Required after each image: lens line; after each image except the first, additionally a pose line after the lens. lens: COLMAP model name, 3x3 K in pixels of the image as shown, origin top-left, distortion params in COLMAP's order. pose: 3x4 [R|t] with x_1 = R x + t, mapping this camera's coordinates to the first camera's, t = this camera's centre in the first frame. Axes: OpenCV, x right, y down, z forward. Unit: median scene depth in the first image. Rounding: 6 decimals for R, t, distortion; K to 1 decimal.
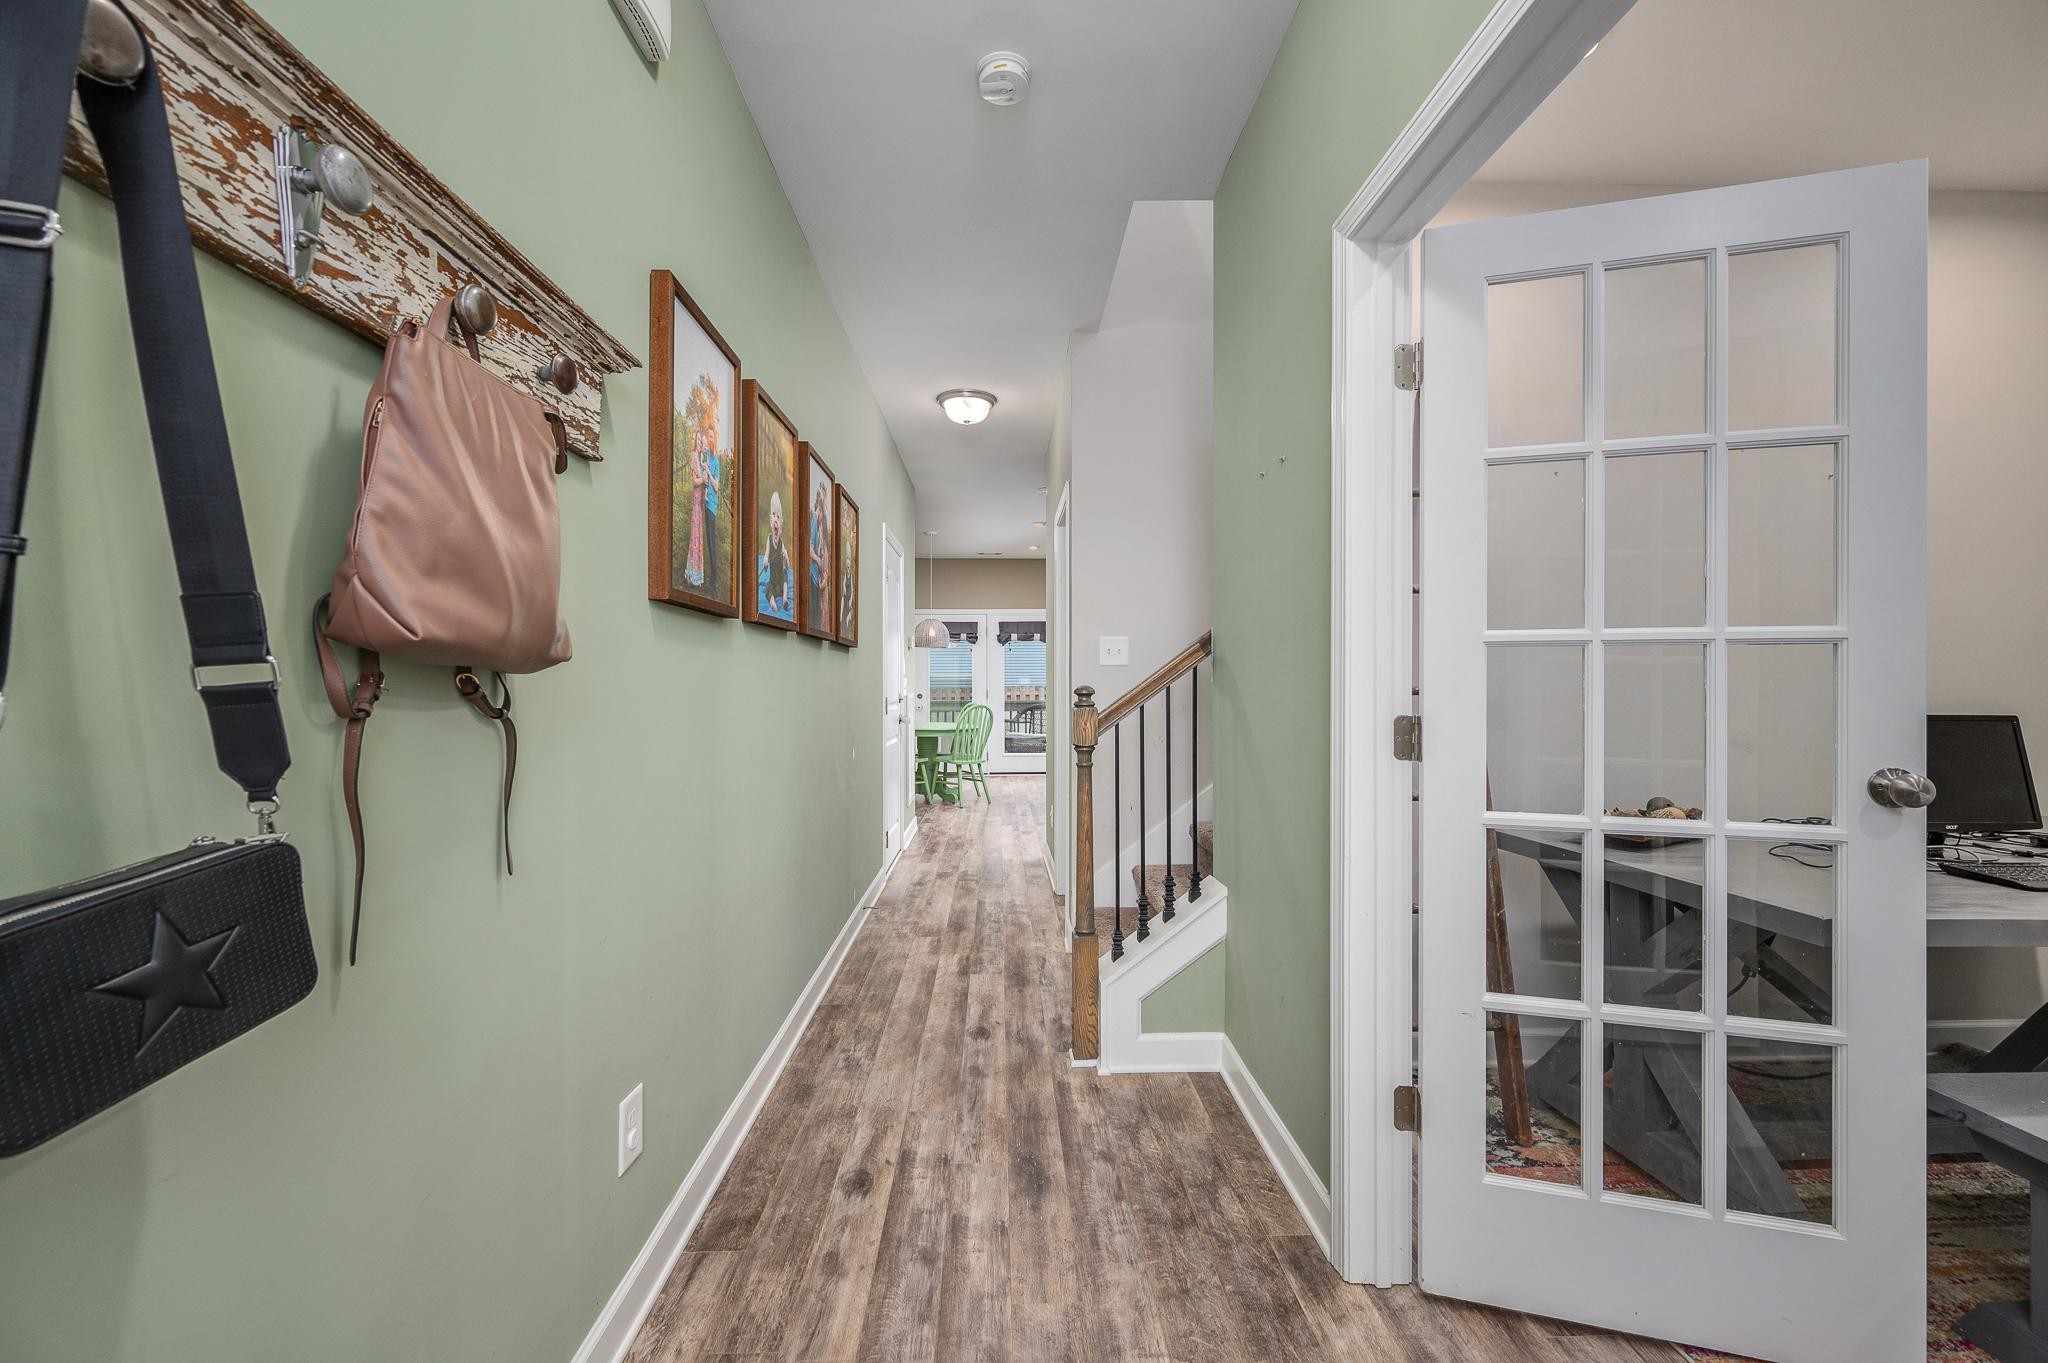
lens RADIAL K [[804.9, 0, 1024.0], [0, 804.9, 681.5], [0, 0, 1]] dist [-0.001437, -0.000175]
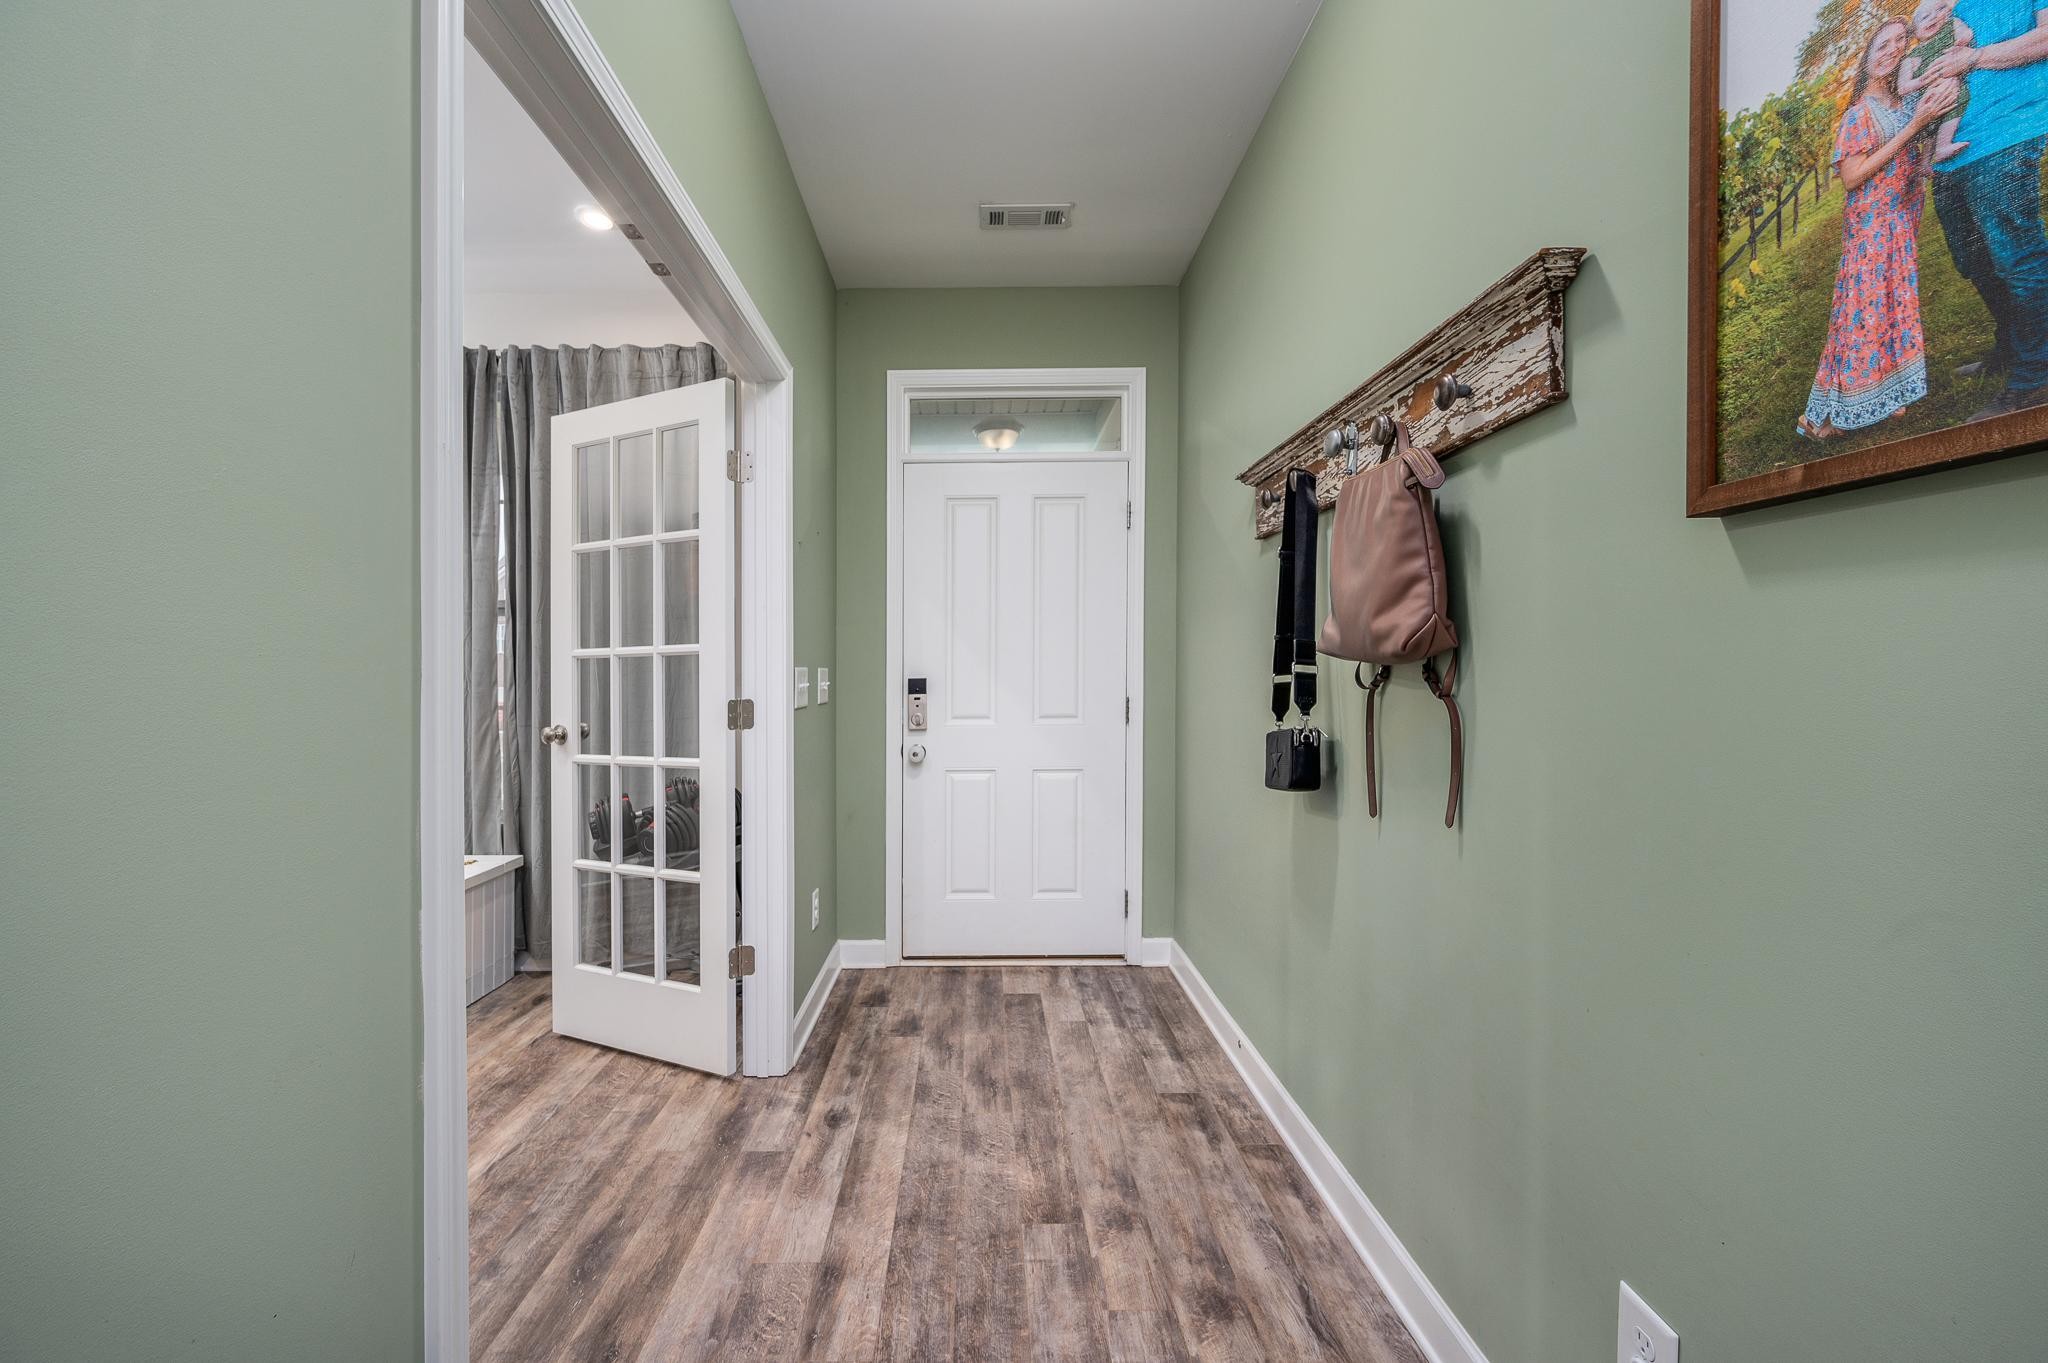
lens RADIAL K [[842.3, 0, 1024.1], [0, 842.3, 660.0], [0, 0, 1]] dist [-0.000808, -0.000224]
pose [[-0.999475, 0.029333, -0.013785, 0.073434], [0.029436, 0.999540, -0.007267, 0.007122], [0.013565, -0.007669, -0.999879, 2.028404]]
